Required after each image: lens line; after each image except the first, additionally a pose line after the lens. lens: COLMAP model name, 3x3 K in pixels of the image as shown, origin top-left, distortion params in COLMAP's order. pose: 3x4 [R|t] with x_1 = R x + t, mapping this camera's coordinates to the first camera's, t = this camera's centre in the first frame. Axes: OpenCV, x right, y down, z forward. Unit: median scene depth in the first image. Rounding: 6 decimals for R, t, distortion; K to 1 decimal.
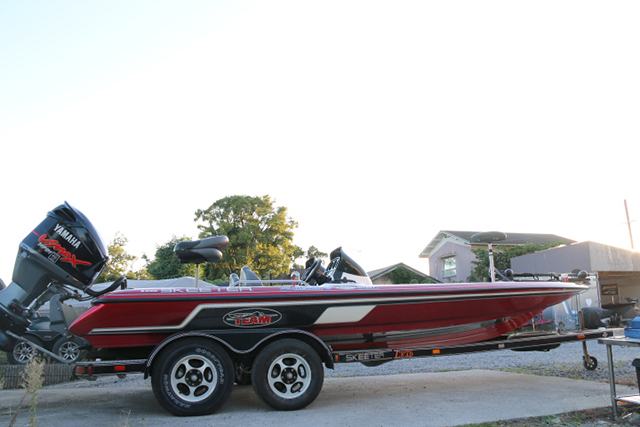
lens RADIAL K [[605.6, 0, 320.3], [0, 605.6, 210.8], [0, 0, 1]] dist [-0.128008, 0.000000]
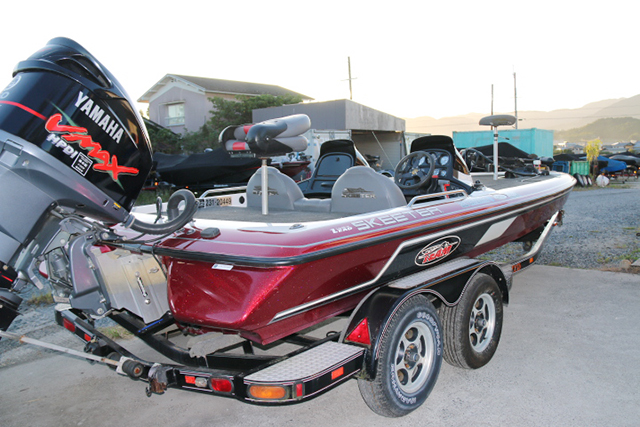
lens RADIAL K [[605.6, 0, 320.8], [0, 605.6, 210.6], [0, 0, 1]] dist [-0.128008, 0.000000]
pose [[0.804283, -0.062118, 0.590991, -0.572712], [-0.100427, 0.966008, 0.238206, -0.017072], [-0.585699, -0.250937, 0.770706, 0.507304]]
